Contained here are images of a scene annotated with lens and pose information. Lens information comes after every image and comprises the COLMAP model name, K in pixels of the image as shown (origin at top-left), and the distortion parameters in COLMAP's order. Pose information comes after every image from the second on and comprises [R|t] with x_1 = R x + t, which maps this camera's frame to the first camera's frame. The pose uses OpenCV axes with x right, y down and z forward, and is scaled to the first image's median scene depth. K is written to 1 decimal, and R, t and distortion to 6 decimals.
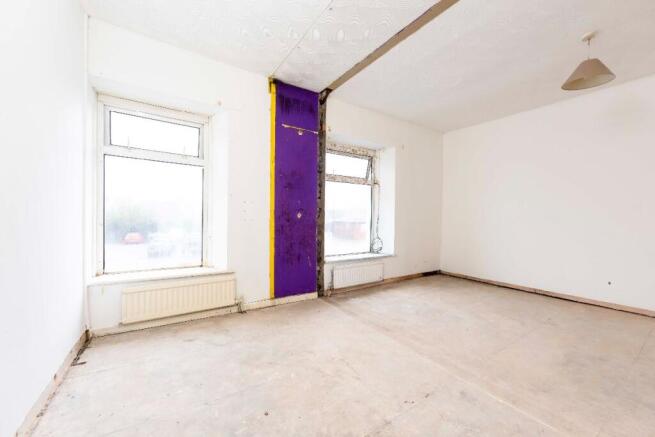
lens RADIAL K [[253.4, 0, 336.4], [0, 253.4, 217.6], [0, 0, 1]] dist [-0.001338, -0.000315]
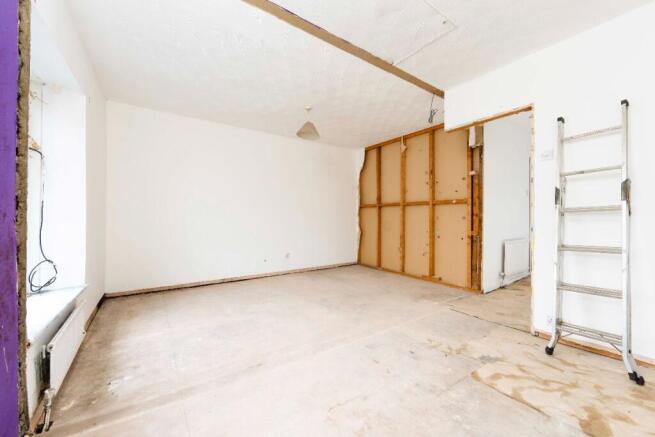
lens RADIAL K [[253.4, 0, 328.3], [0, 253.4, 217.4], [0, 0, 1]] dist [-0.001338, -0.000315]
pose [[0.008140, -0.009328, 0.999923, -0.438711], [0.000918, 0.999956, 0.009320, -0.013389], [-0.999966, 0.000842, 0.008148, 0.599066]]
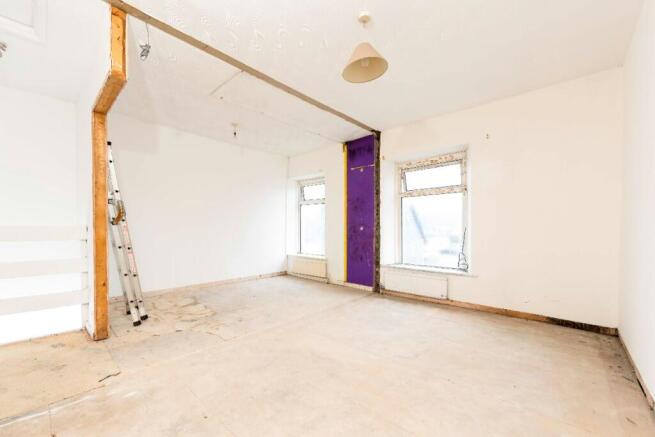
lens RADIAL K [[269.4, 0, 329.3], [0, 269.4, 231.0], [0, 0, 1]] dist [-0.000874, 0.000385]
pose [[0.248011, -0.006351, -0.968736, 1.267843], [-0.000687, 0.999977, -0.006732, 0.015963], [0.968757, 0.002335, 0.248001, 0.458667]]
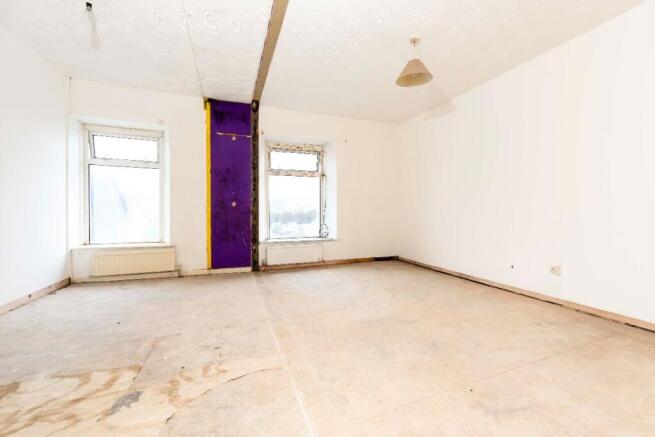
lens RADIAL K [[253.4, 0, 332.9], [0, 253.4, 212.4], [0, 0, 1]] dist [-0.001338, -0.000315]
pose [[0.977170, -0.011435, -0.212153, 0.599404], [0.011978, 0.999927, 0.001276, 0.037022], [0.212123, -0.003788, 0.977236, -0.117660]]
